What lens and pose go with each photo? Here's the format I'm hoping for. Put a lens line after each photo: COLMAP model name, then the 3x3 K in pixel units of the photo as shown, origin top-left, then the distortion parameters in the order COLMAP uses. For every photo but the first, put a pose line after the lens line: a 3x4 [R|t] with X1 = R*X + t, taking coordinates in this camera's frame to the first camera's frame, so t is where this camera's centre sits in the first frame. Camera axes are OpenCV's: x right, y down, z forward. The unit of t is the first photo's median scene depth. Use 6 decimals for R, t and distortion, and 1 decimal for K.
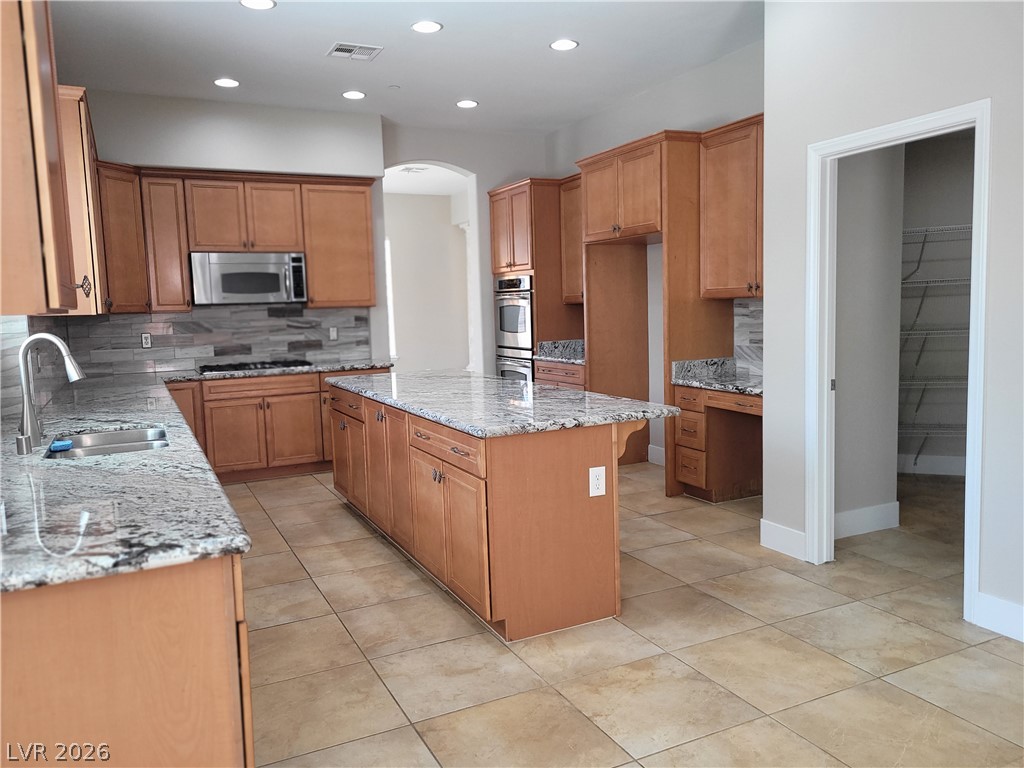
lens RADIAL K [[766.2, 0, 510.3], [0, 766.2, 391.2], [0, 0, 1]] dist [0.065745, -0.052405]
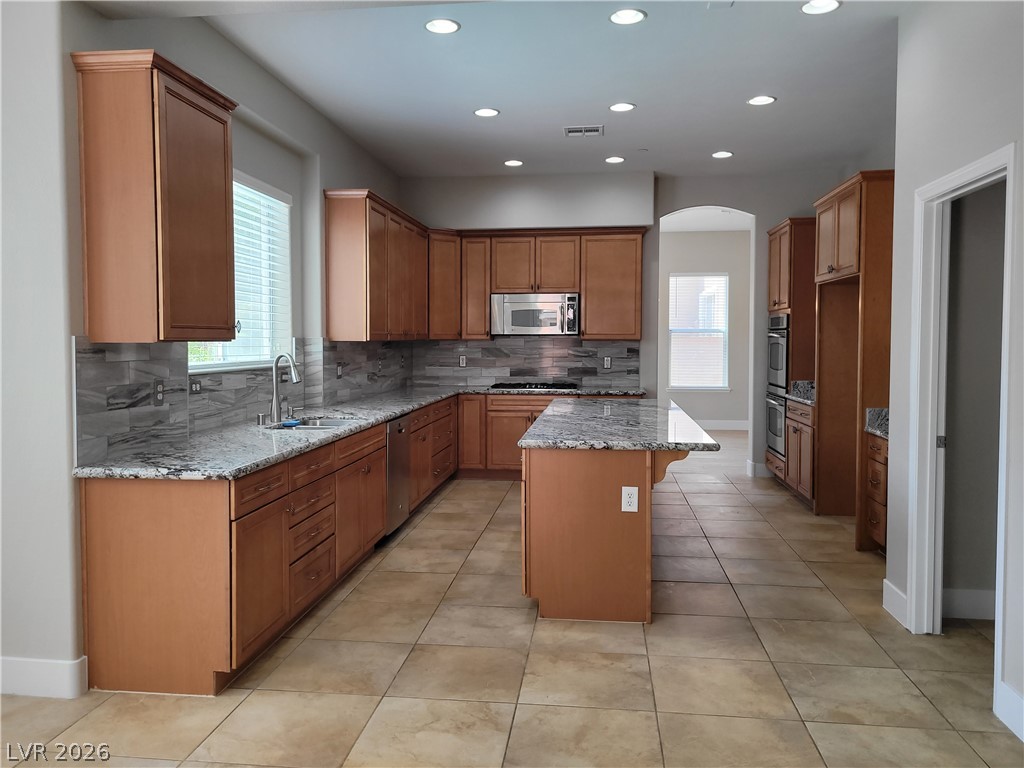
lens RADIAL K [[766.2, 0, 510.3], [0, 766.2, 391.2], [0, 0, 1]] dist [0.065745, -0.052405]
pose [[0.841146, 0.068880, -0.536404, 0.317415], [-0.089020, 0.995961, -0.011701, -0.007991], [0.533431, 0.057592, 0.843880, -0.043089]]
